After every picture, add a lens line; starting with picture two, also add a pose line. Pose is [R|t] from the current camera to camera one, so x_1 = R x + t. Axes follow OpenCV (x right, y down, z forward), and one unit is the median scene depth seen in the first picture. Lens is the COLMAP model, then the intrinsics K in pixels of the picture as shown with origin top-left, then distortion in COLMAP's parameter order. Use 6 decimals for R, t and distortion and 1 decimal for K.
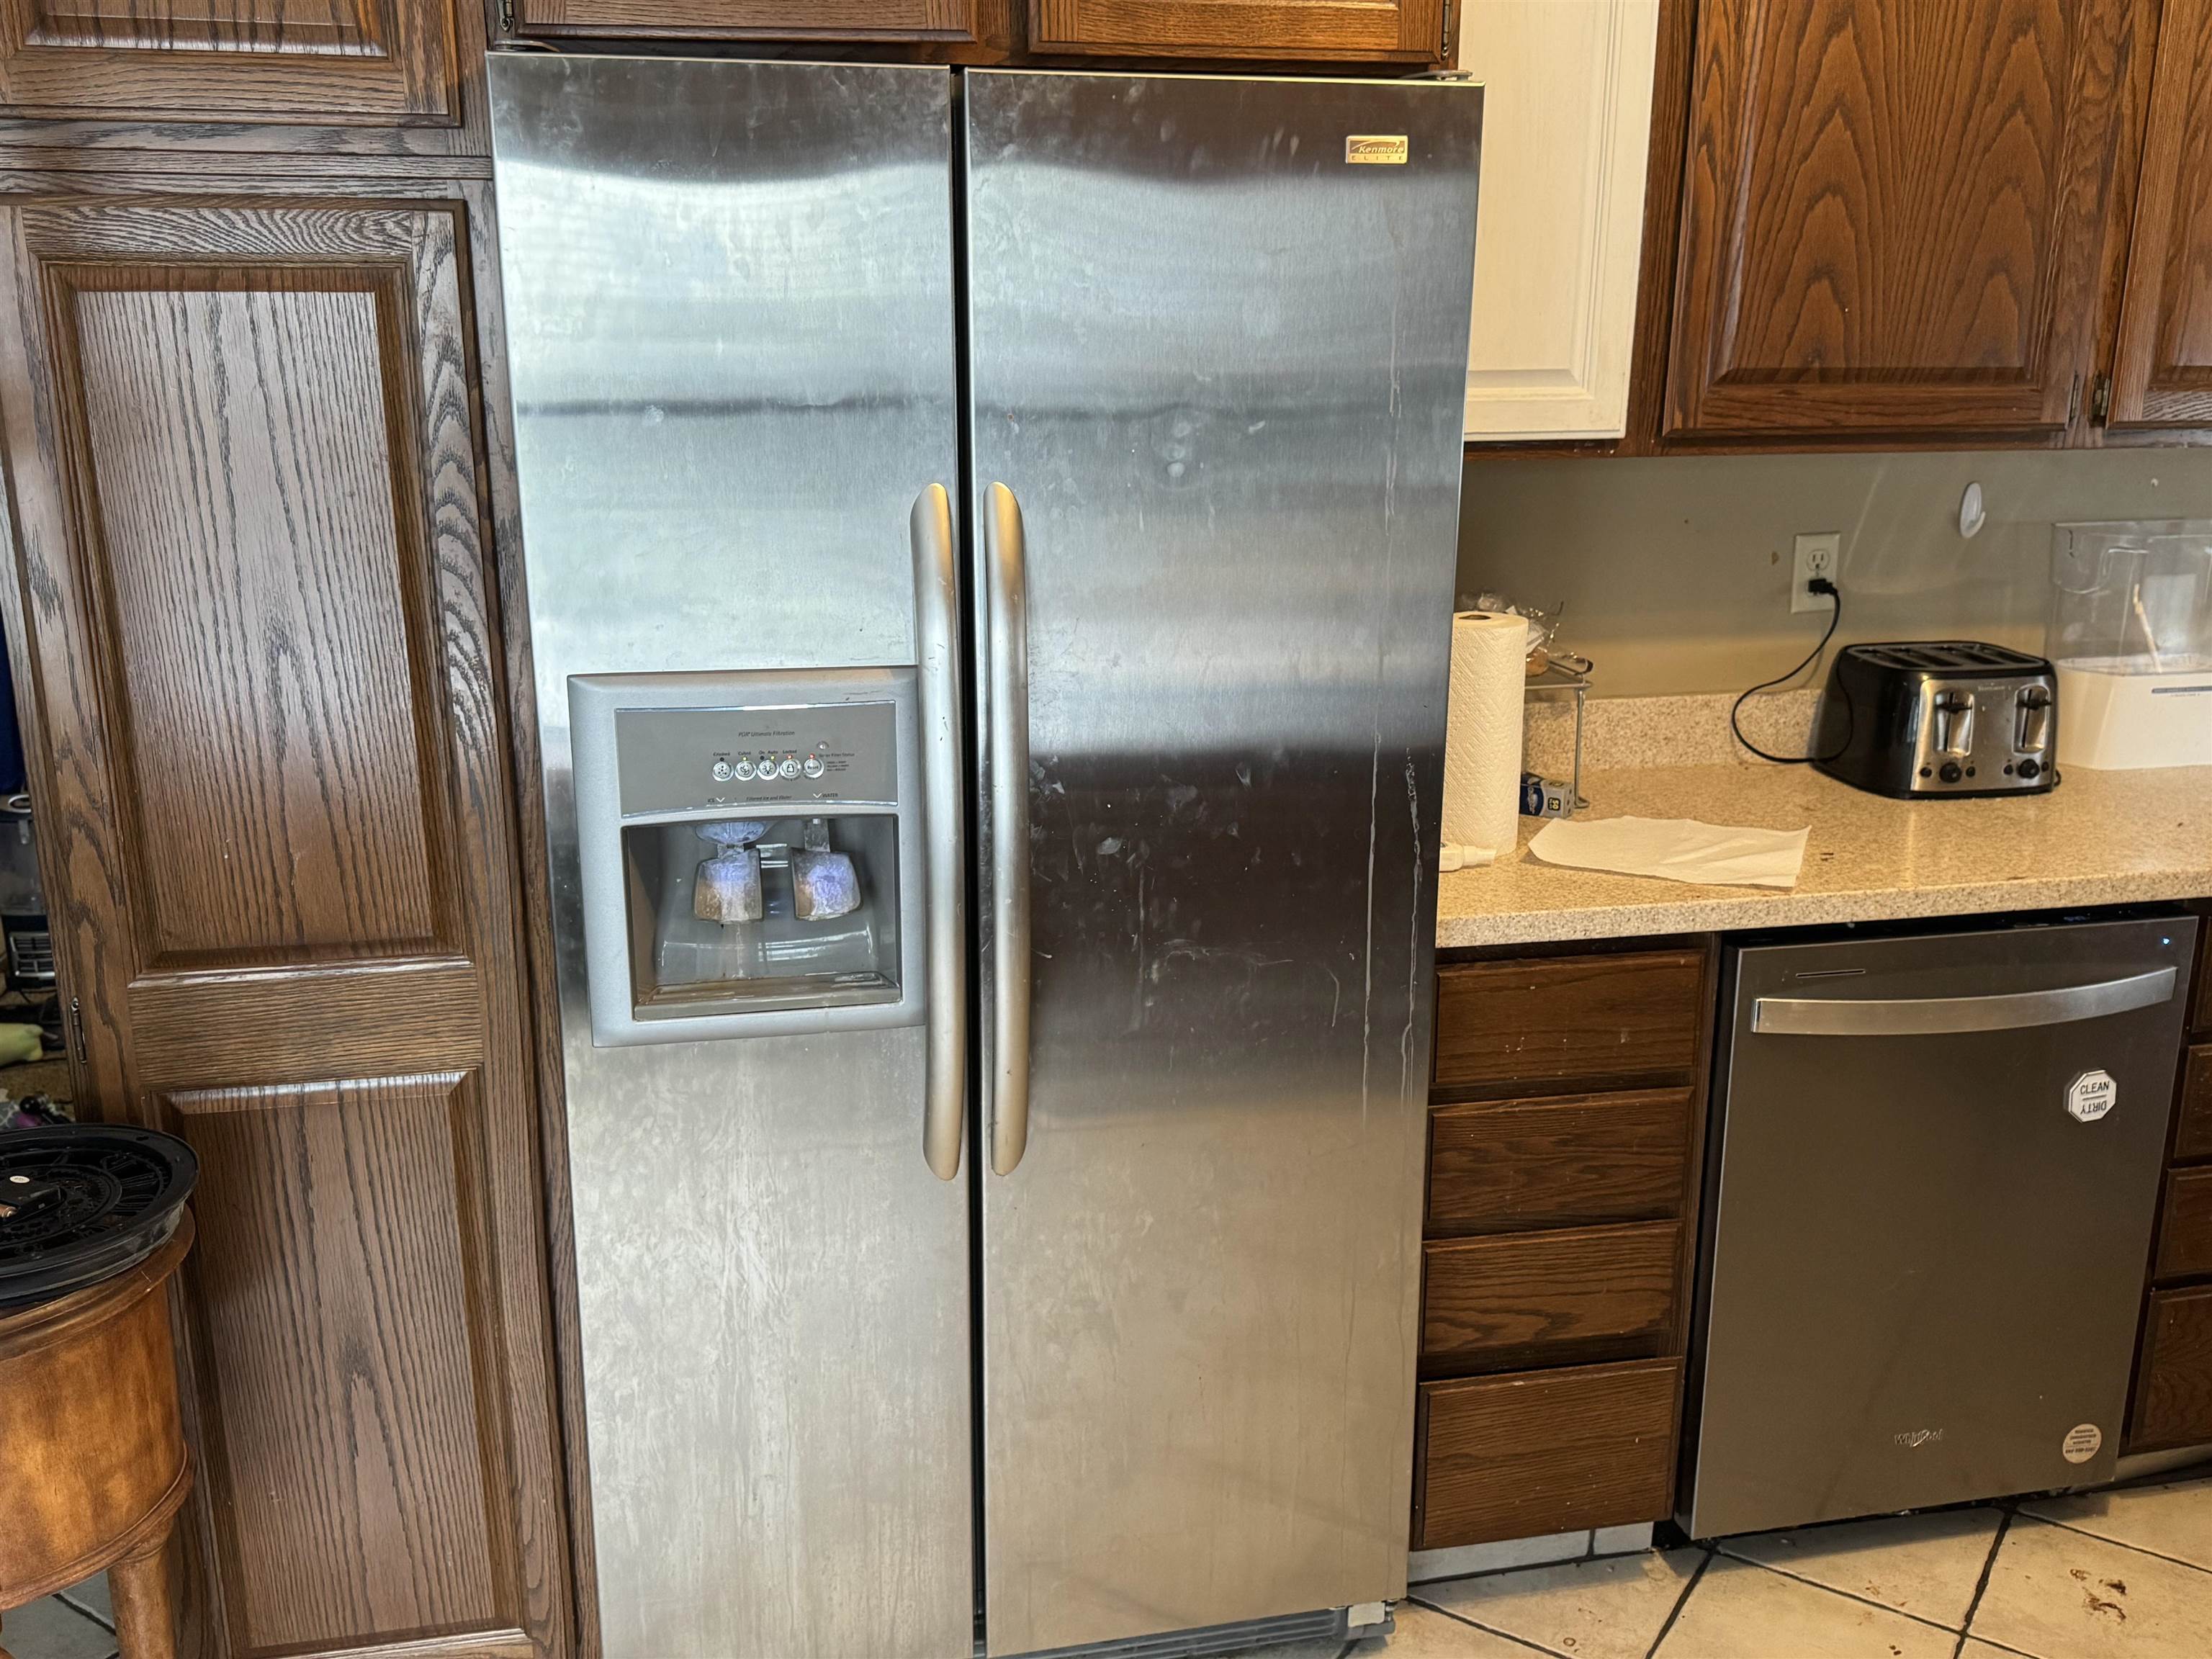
lens RADIAL K [[1914.5, 0, 1106.8], [0, 1914.5, 824.8], [0, 0, 1]] dist [0.009635, -0.055488]
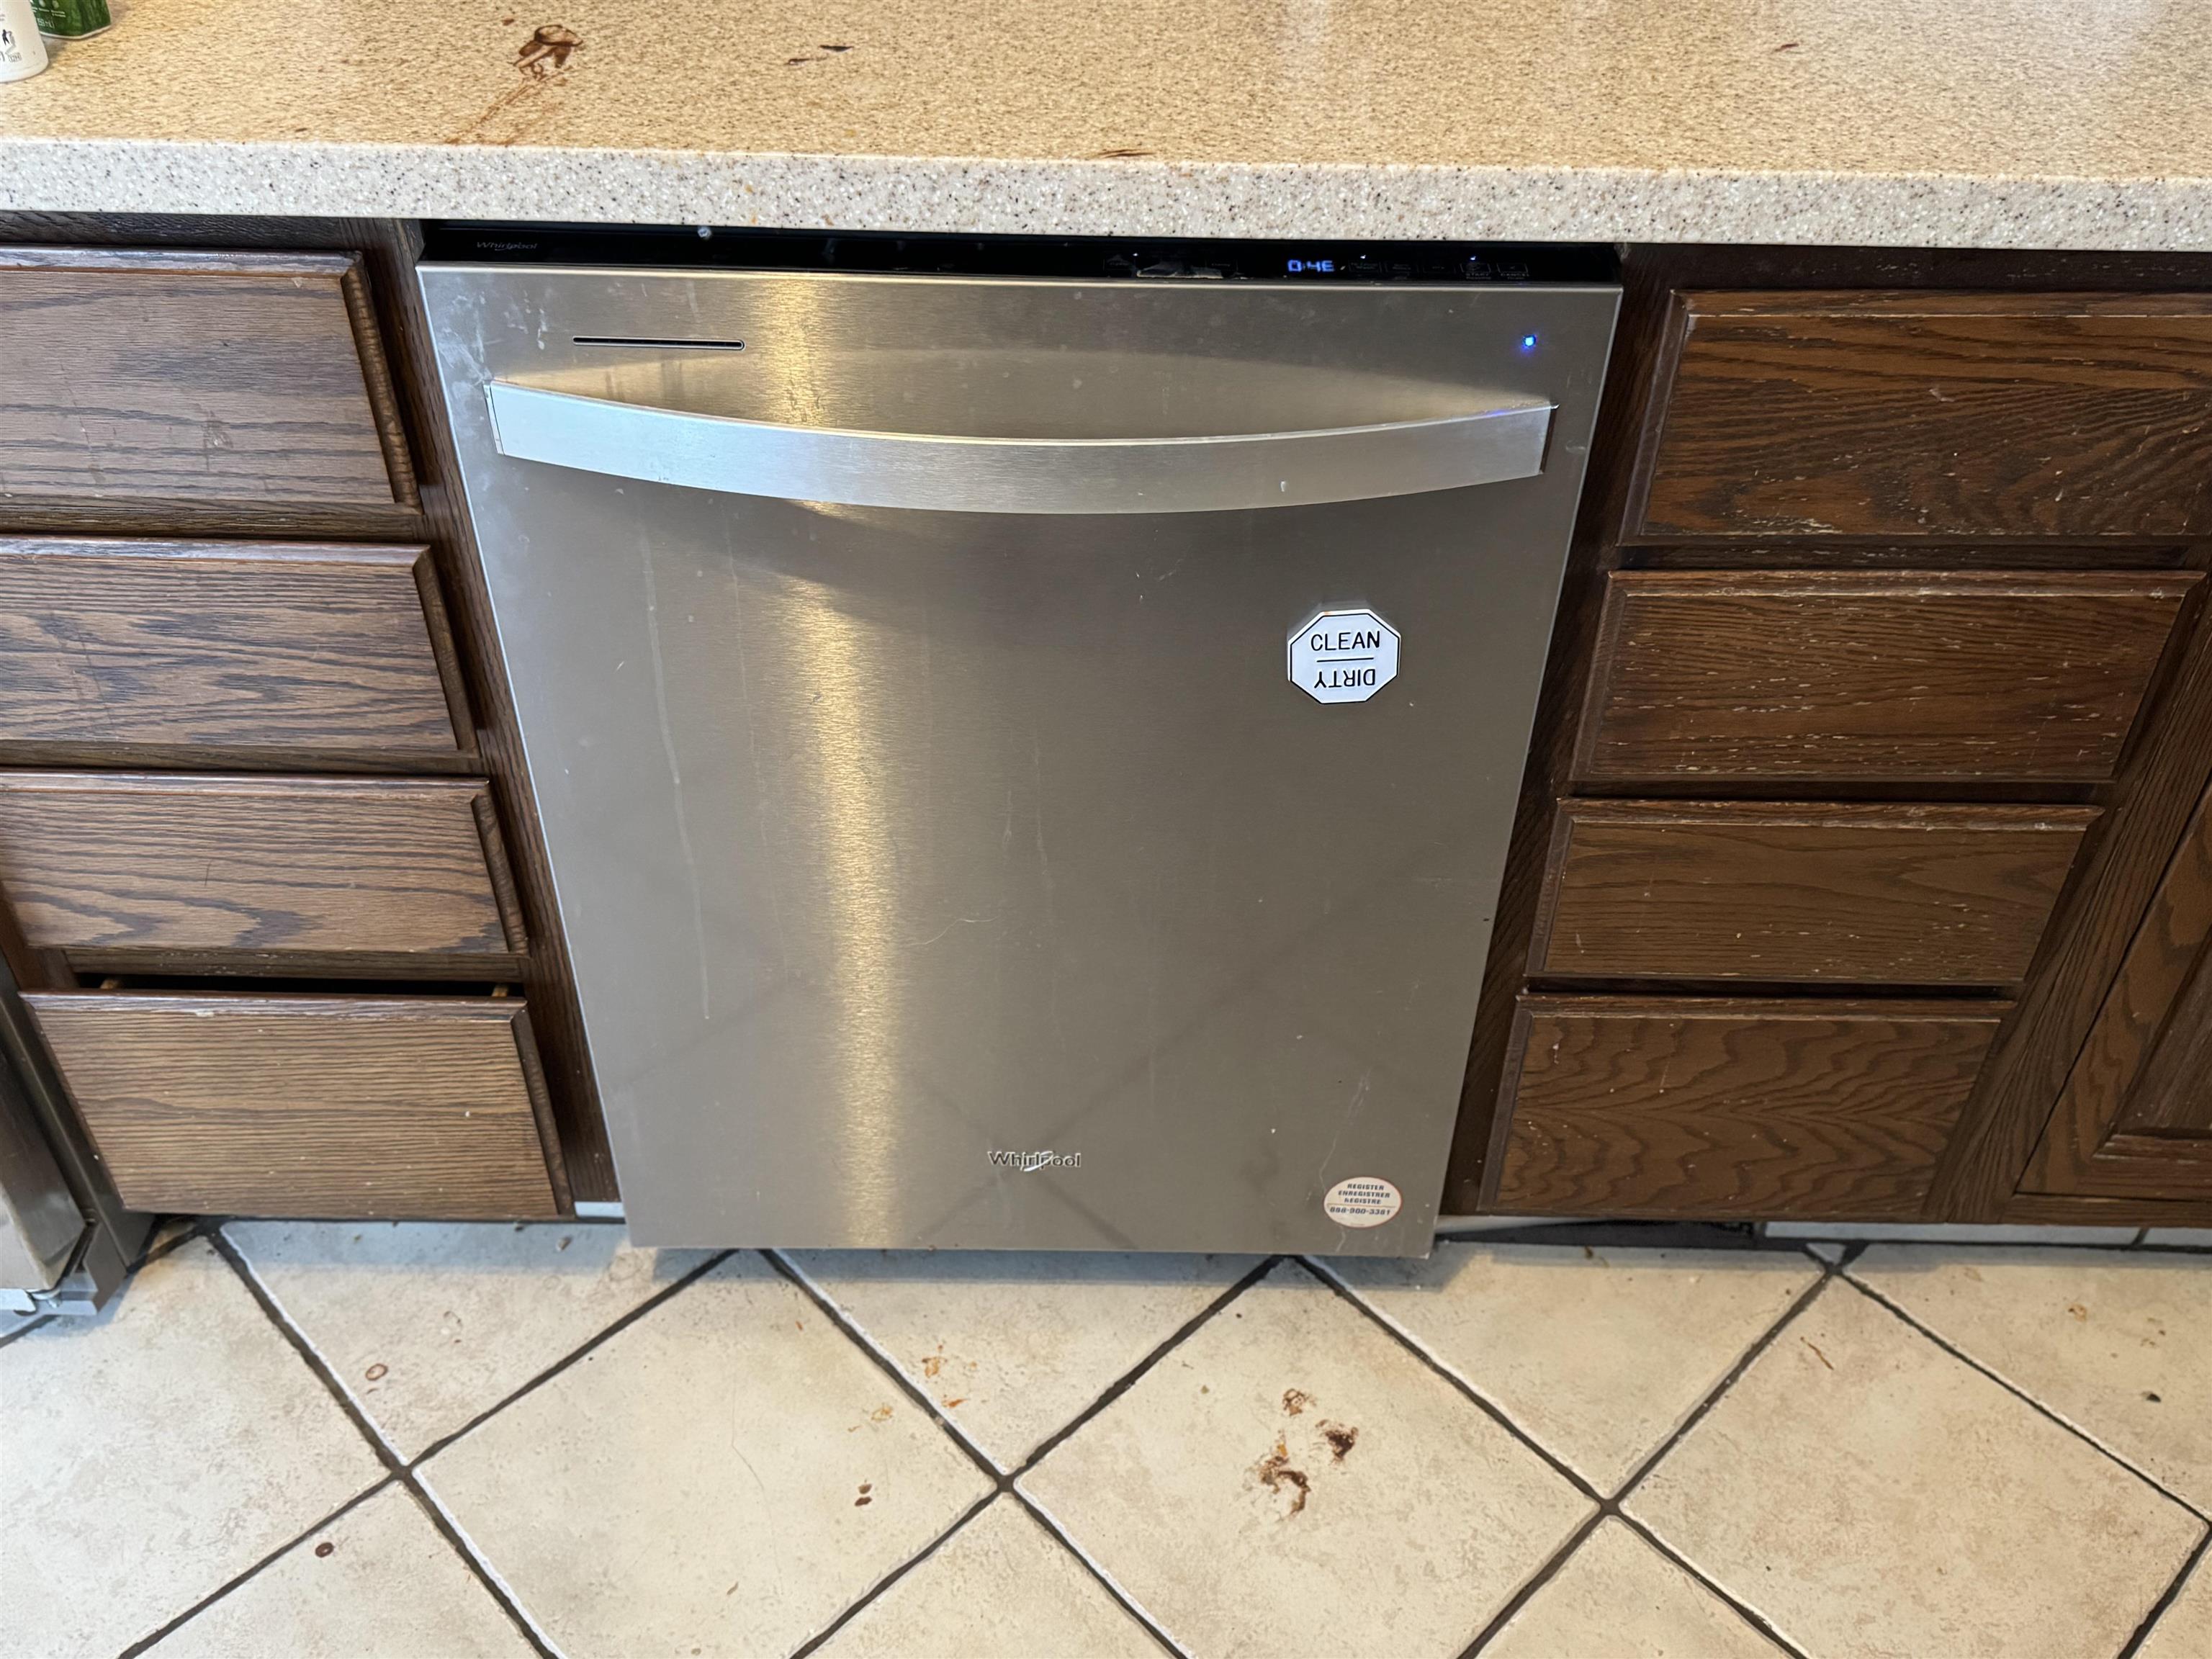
lens RADIAL K [[1914.5, 0, 1101.4], [0, 1914.5, 827.0], [0, 0, 1]] dist [0.009635, -0.055488]
pose [[0.980651, 0.142084, -0.134670, 0.541010], [-0.072136, 0.901776, 0.426142, -0.016458], [0.181990, -0.408182, 0.894576, 0.566908]]
